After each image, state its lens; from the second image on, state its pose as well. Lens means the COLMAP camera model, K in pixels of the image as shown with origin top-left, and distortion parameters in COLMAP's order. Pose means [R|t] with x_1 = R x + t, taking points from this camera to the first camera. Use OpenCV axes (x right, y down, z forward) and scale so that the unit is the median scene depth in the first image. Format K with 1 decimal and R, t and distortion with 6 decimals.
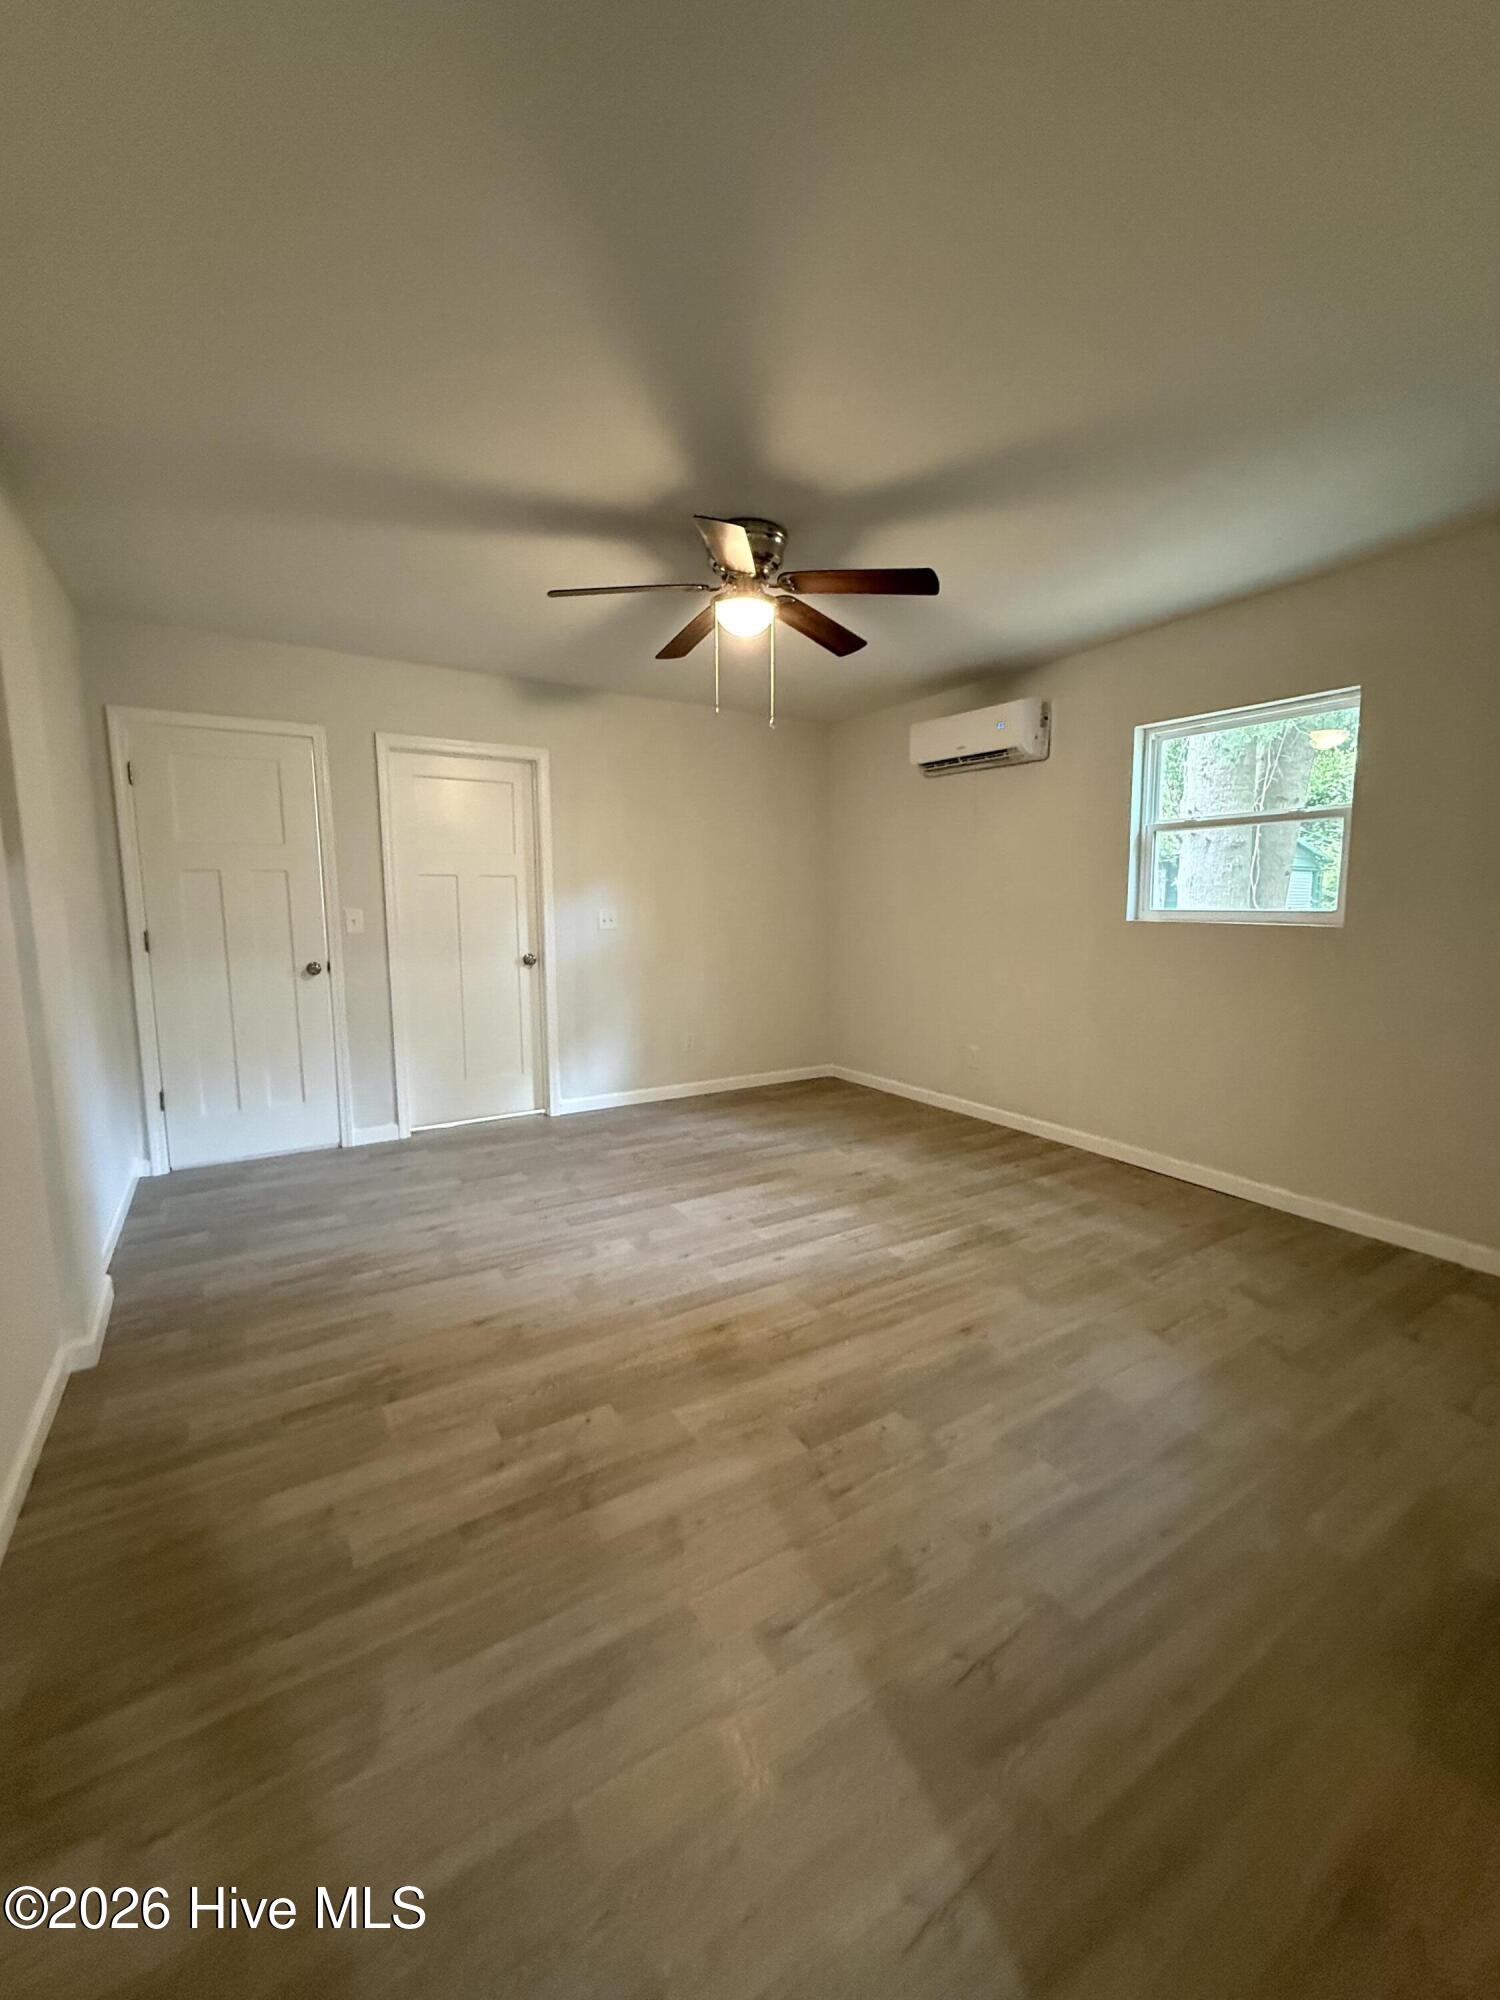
lens RADIAL K [[798.7, 0, 748.5], [0, 798.7, 994.6], [0, 0, 1]] dist [0.001449, 0.000433]
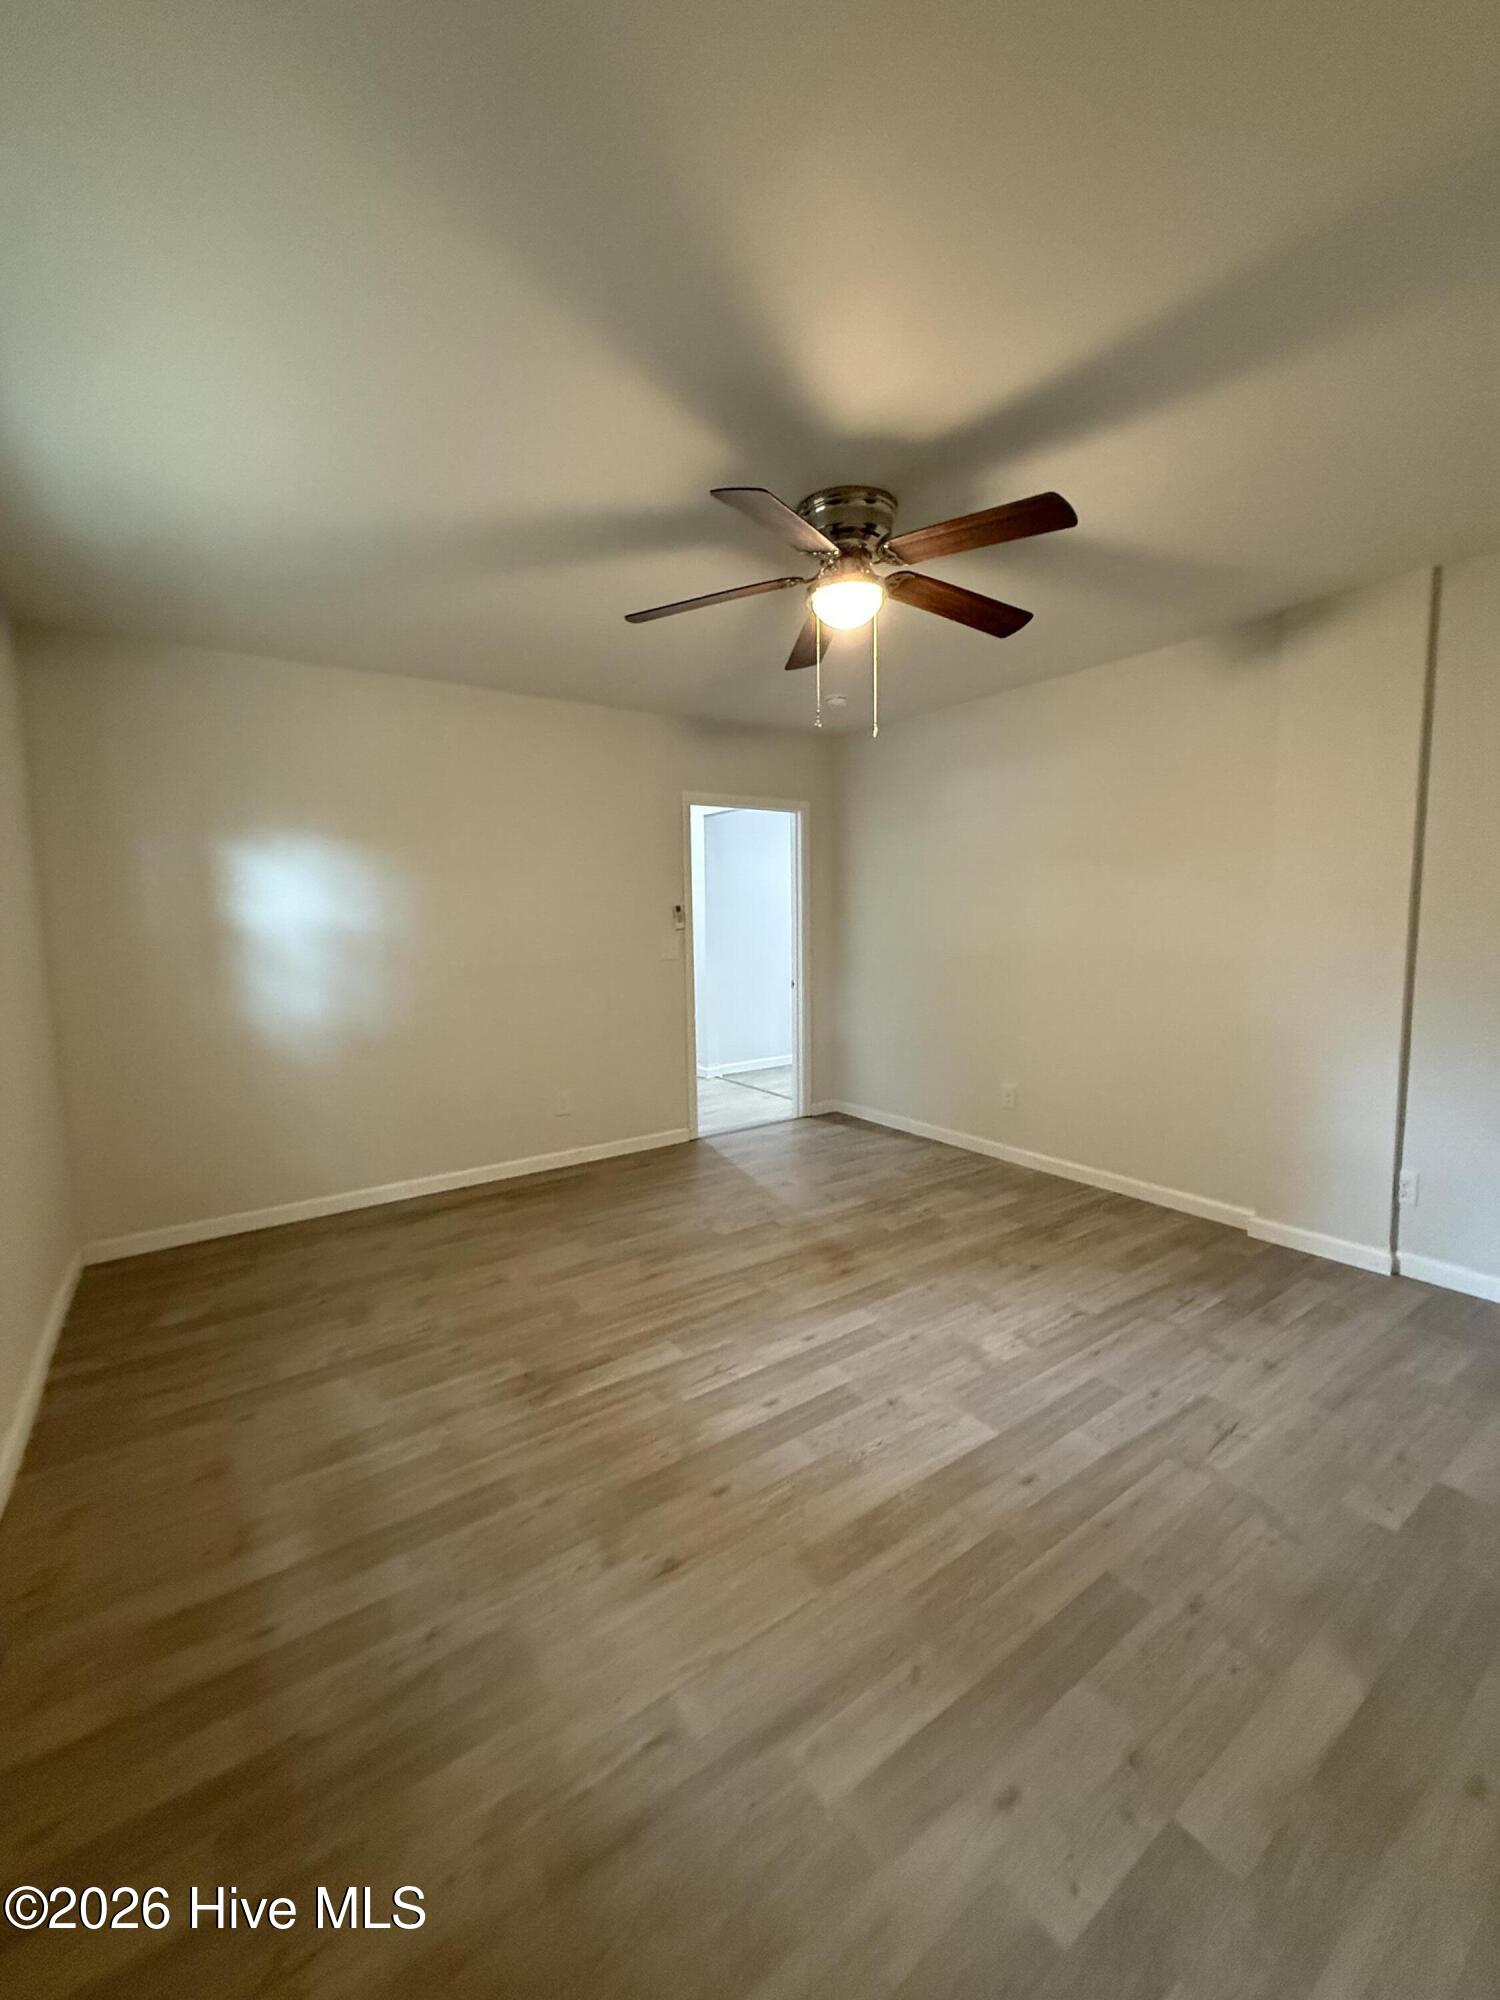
lens RADIAL K [[798.7, 0, 748.5], [0, 798.7, 994.6], [0, 0, 1]] dist [0.001449, 0.000433]
pose [[-0.998692, 0.021878, -0.046219, 0.136522], [0.011281, 0.975848, 0.218160, -0.240518], [0.049876, 0.217354, -0.974818, 1.754149]]
